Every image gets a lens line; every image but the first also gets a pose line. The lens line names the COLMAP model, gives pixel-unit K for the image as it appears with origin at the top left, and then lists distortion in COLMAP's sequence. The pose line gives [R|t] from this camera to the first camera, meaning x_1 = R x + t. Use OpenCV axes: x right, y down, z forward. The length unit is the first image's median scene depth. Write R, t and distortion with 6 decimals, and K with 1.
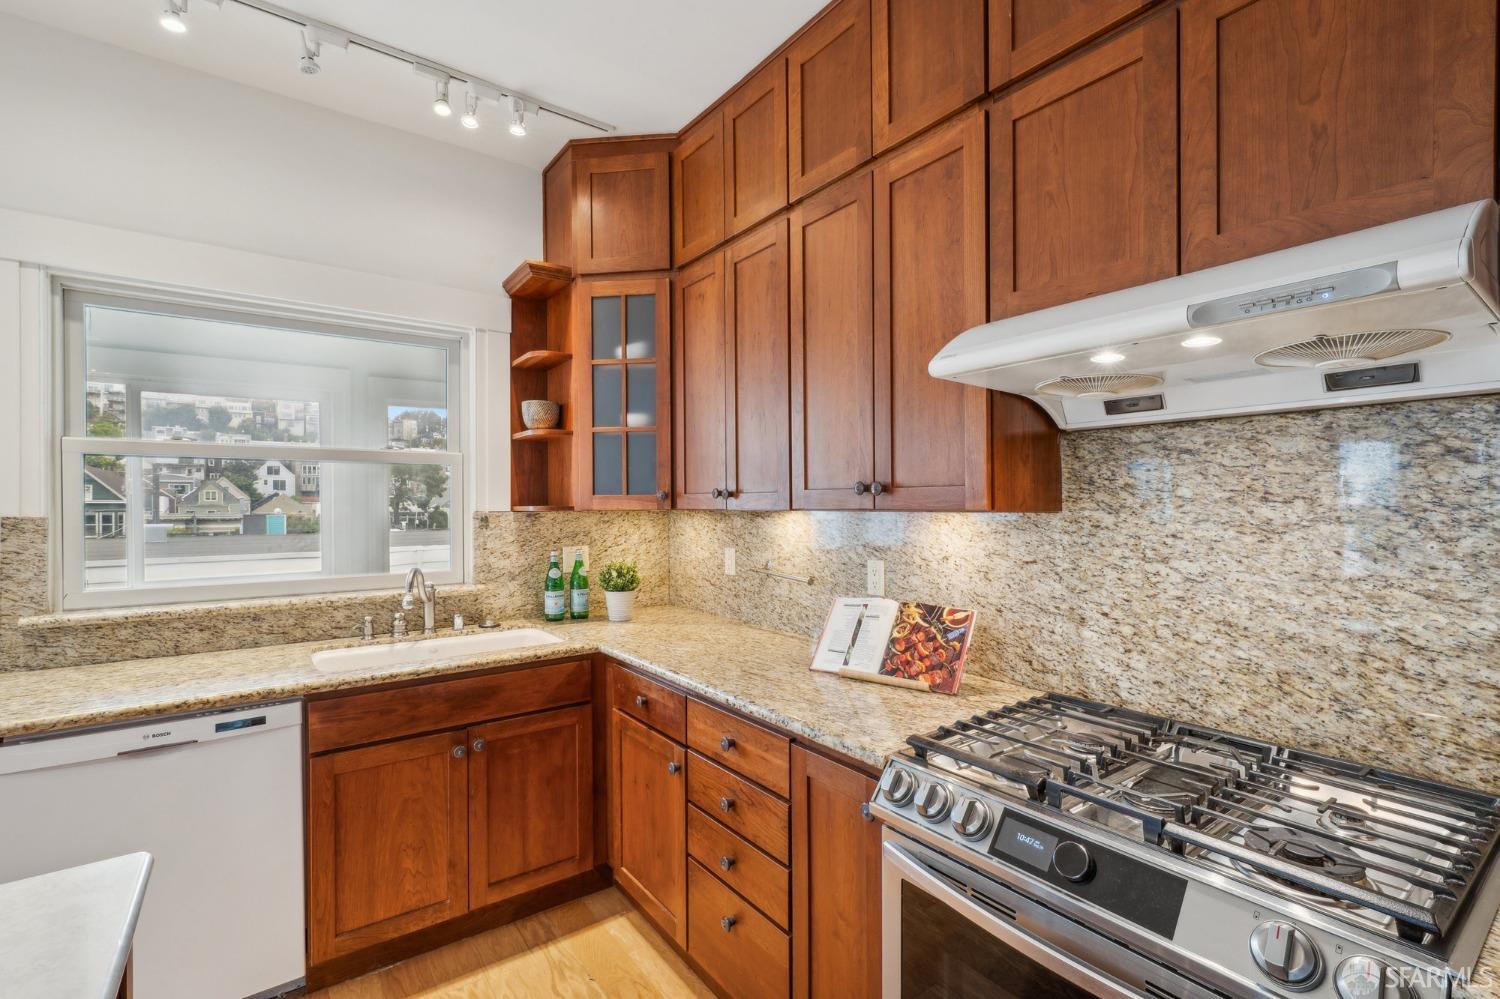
lens RADIAL K [[680.8, 0, 756.8], [0, 680.8, 502.9], [0, 0, 1]] dist [-0.003252, 0.000933]
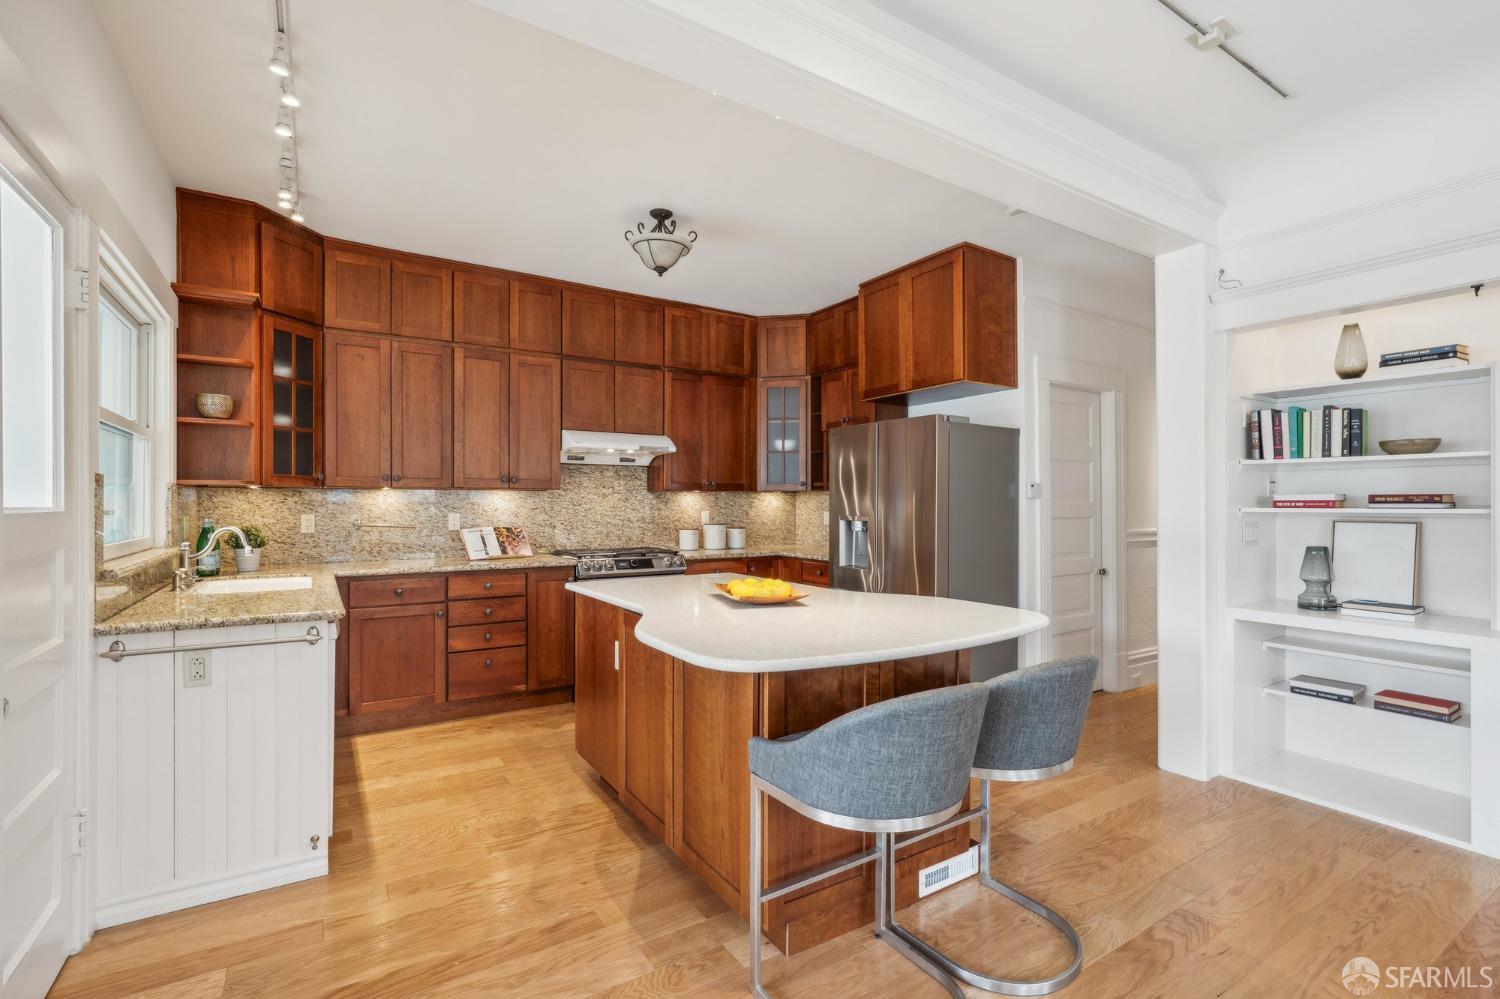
lens RADIAL K [[687.7, 0, 756.5], [0, 687.7, 506.1], [0, 0, 1]] dist [-0.000134, -0.000083]
pose [[0.064535, 0.001343, 0.997915, -2.262454], [-0.002499, 0.999996, -0.001184, 0.075478], [-0.997912, -0.002417, 0.064538, -0.073118]]
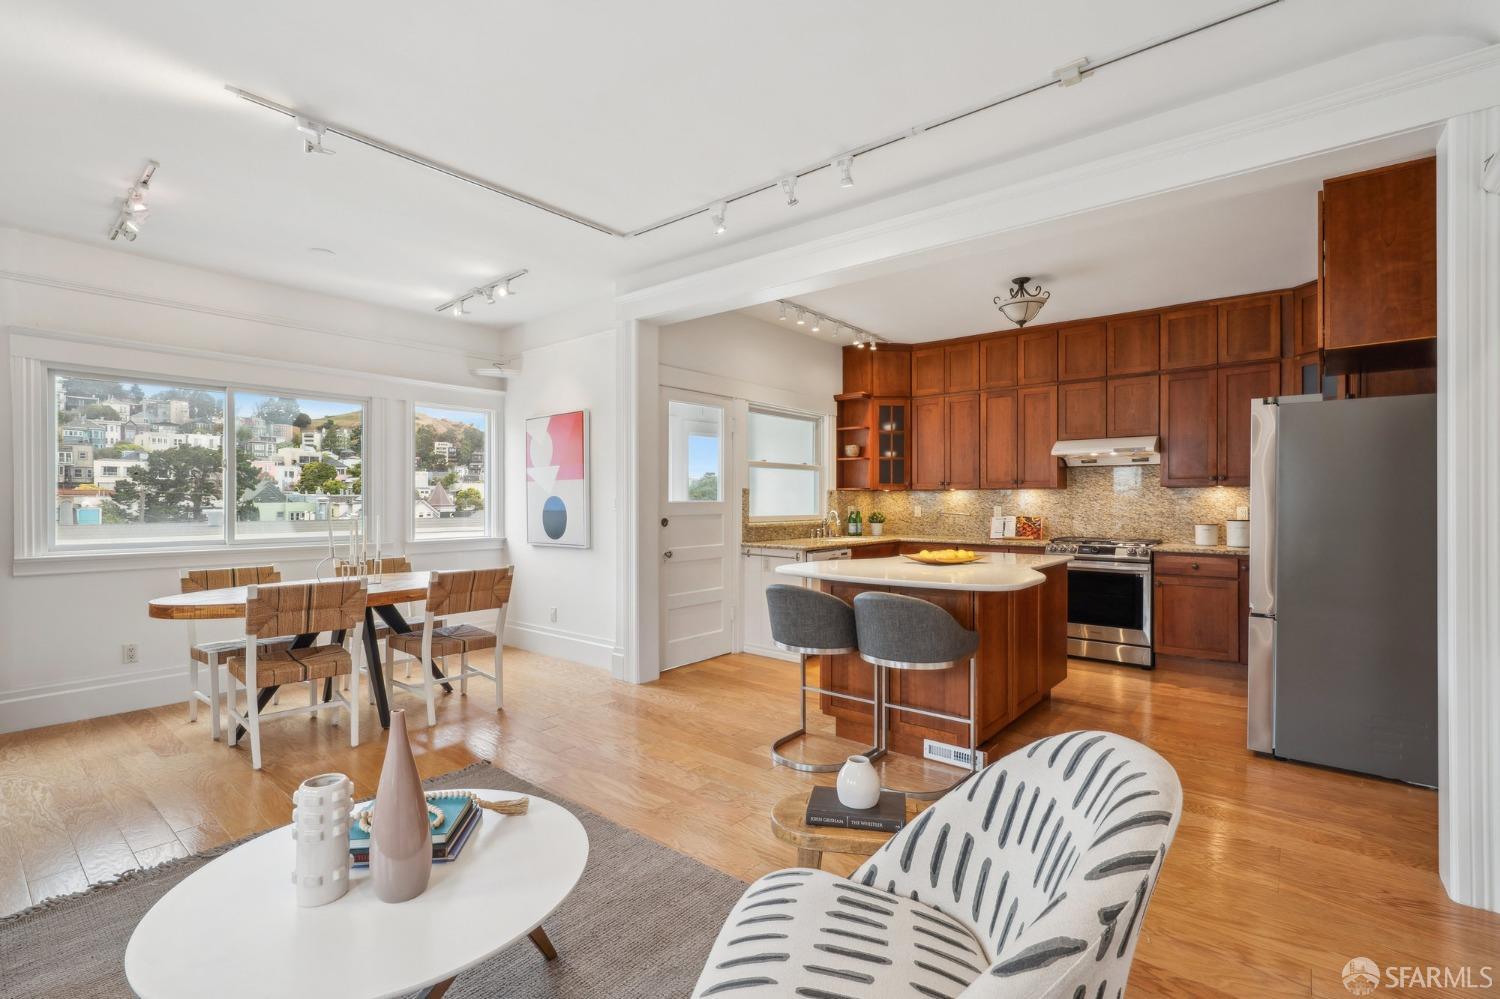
lens RADIAL K [[680.8, 0, 756.8], [0, 680.8, 502.9], [0, 0, 1]] dist [-0.003252, 0.000933]
pose [[0.969229, 0.003390, 0.246139, -1.914023], [-0.004439, 0.999983, 0.003706, 0.076915], [-0.246122, -0.004684, 0.969227, -1.971975]]
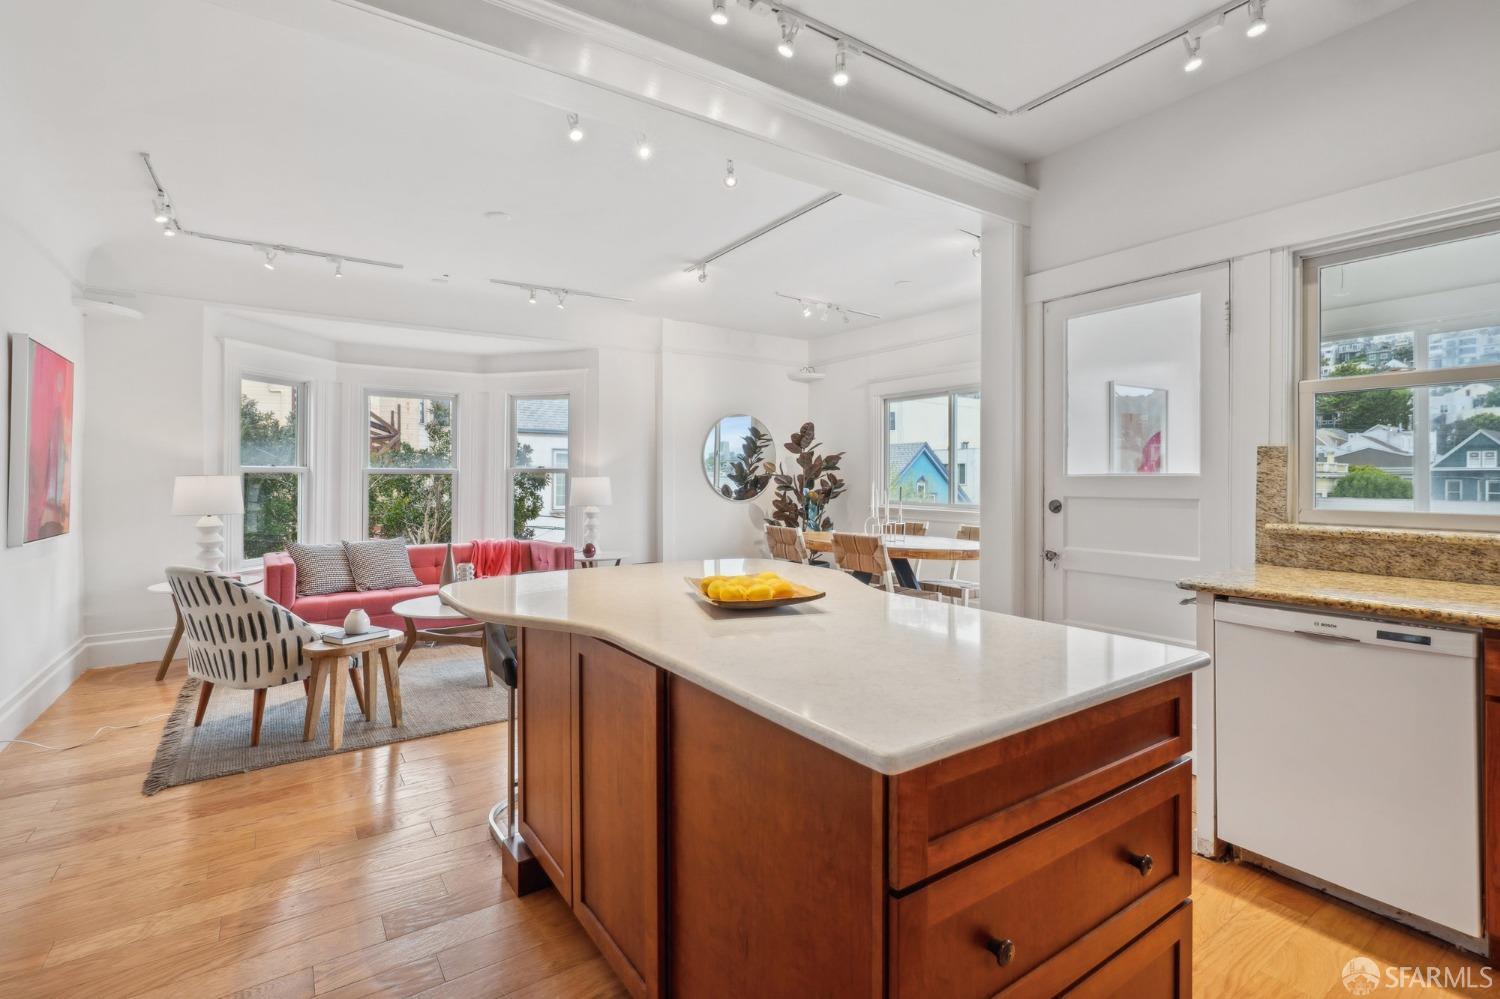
lens RADIAL K [[694.7, 0, 751.4], [0, 694.7, 480.9], [0, 0, 1]] dist [-0.003974, -0.000317]
pose [[-0.034816, 0.010954, -0.999334, 0.303457], [0.002183, 0.999938, 0.010885, 0.076885], [0.999391, -0.001802, -0.034838, 0.062097]]
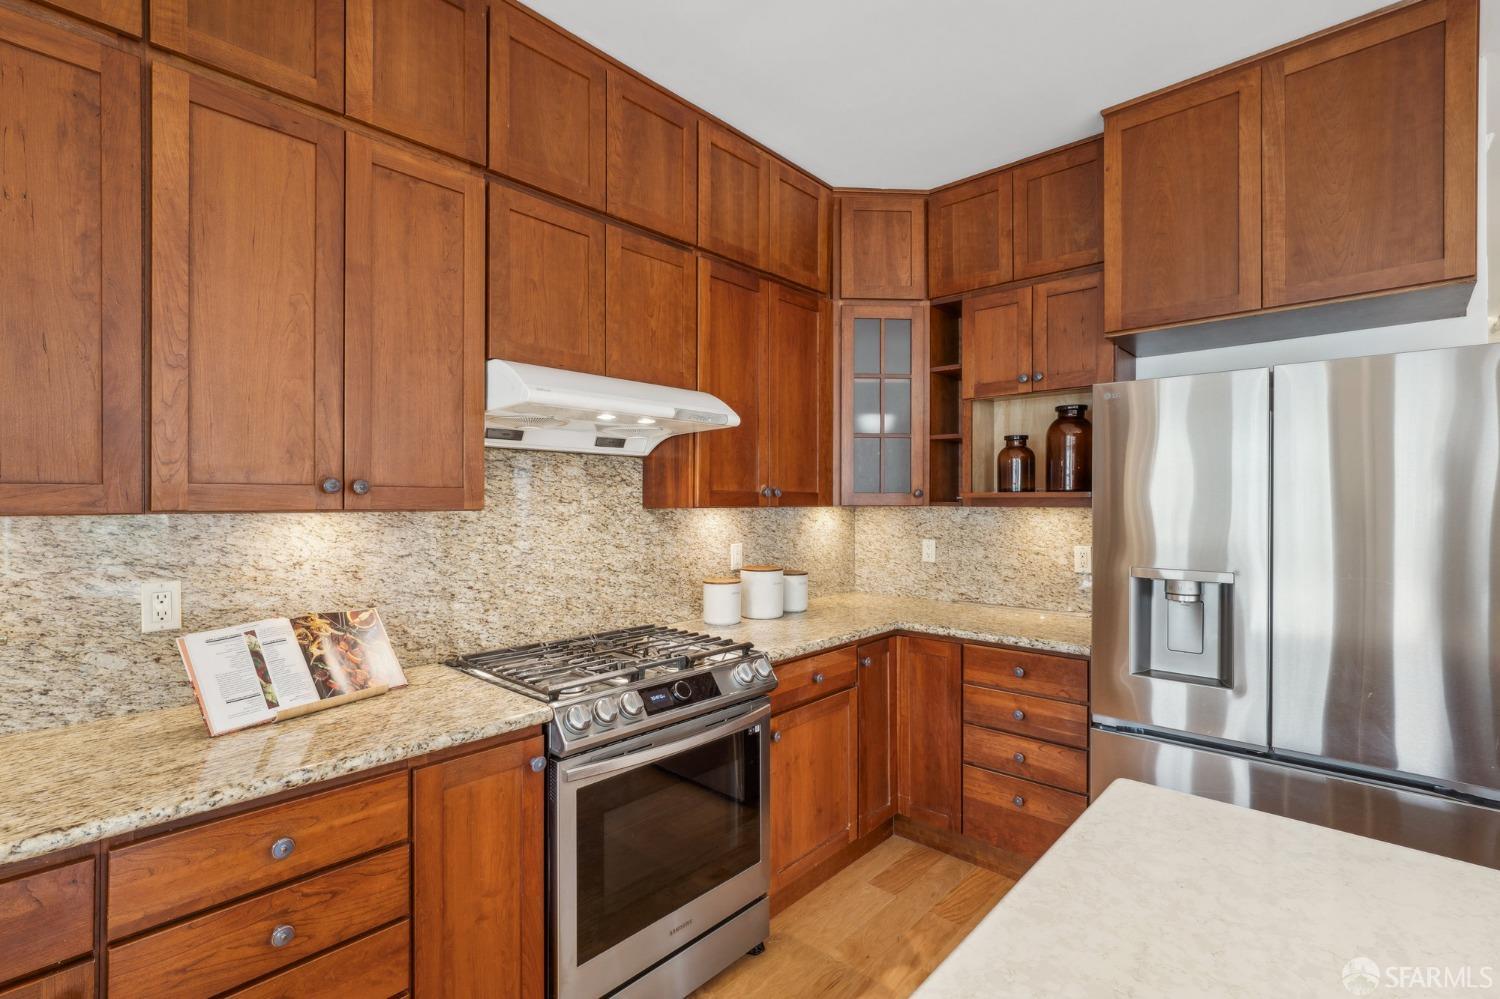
lens RADIAL K [[680.8, 0, 756.8], [0, 680.8, 502.9], [0, 0, 1]] dist [-0.003252, 0.000933]
pose [[-0.193766, 0.001066, 0.981047, -0.789129], [-0.002829, 0.999995, -0.001646, 0.000294], [-0.981044, -0.003094, -0.193762, 0.632073]]
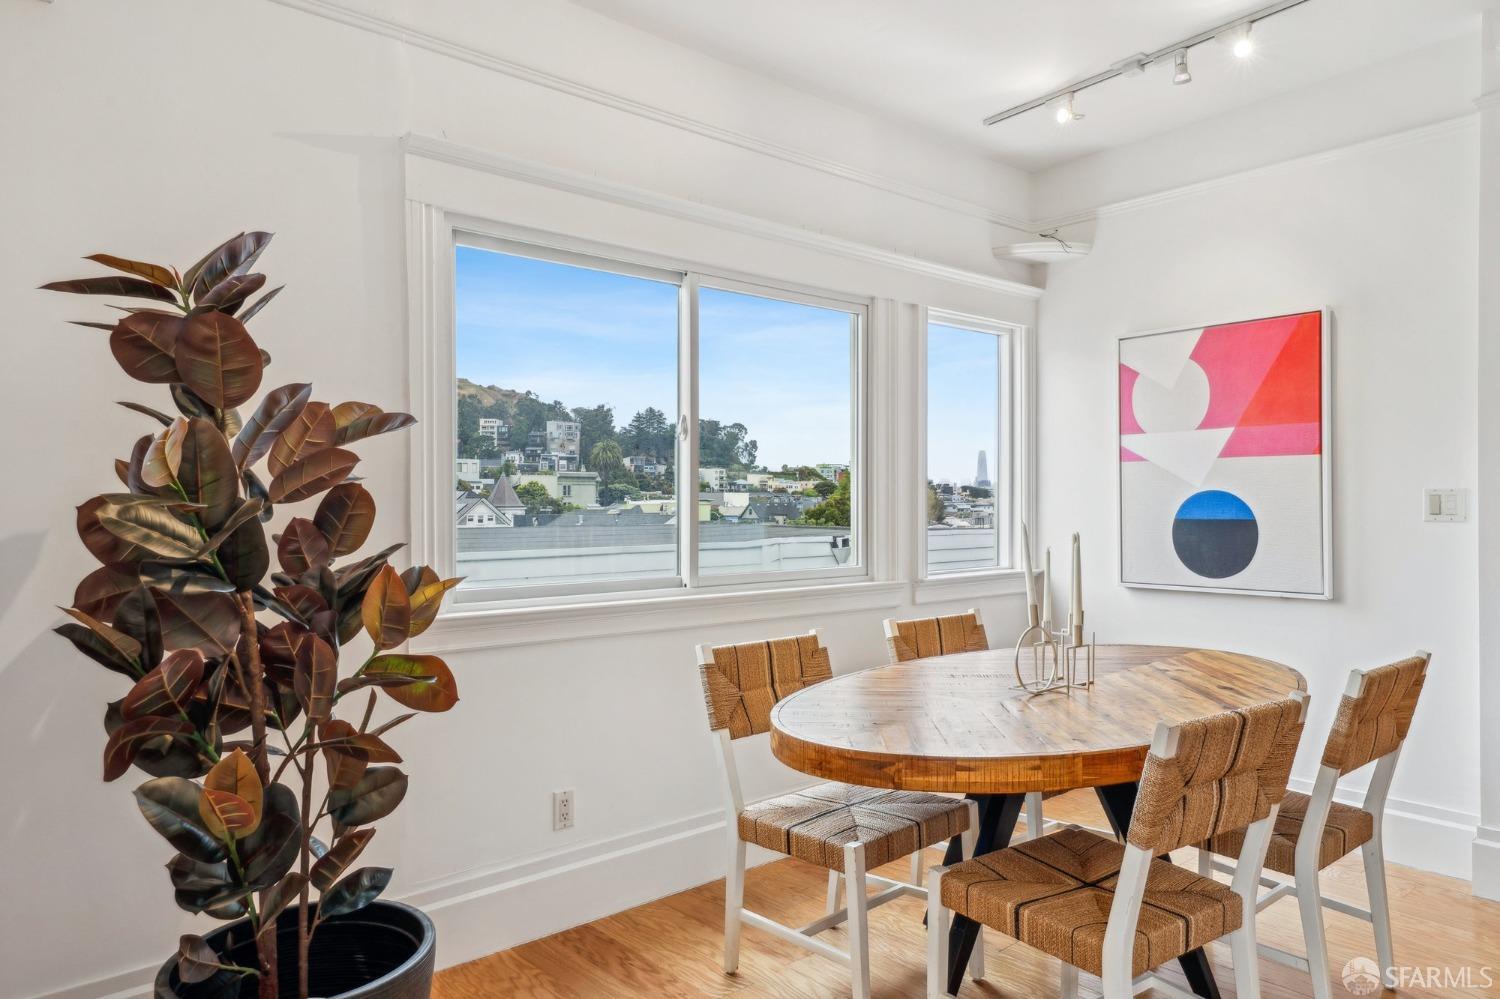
lens RADIAL K [[989.5, 0, 750.0], [0, 989.5, 499.5], [0, 0, 1]] dist [0.007353, 0.001903]
pose [[0.996934, 0.004536, 0.078112, -3.214236], [-0.004652, 0.999988, 0.001308, 0.082899], [-0.078105, -0.001668, 0.996944, -0.900124]]
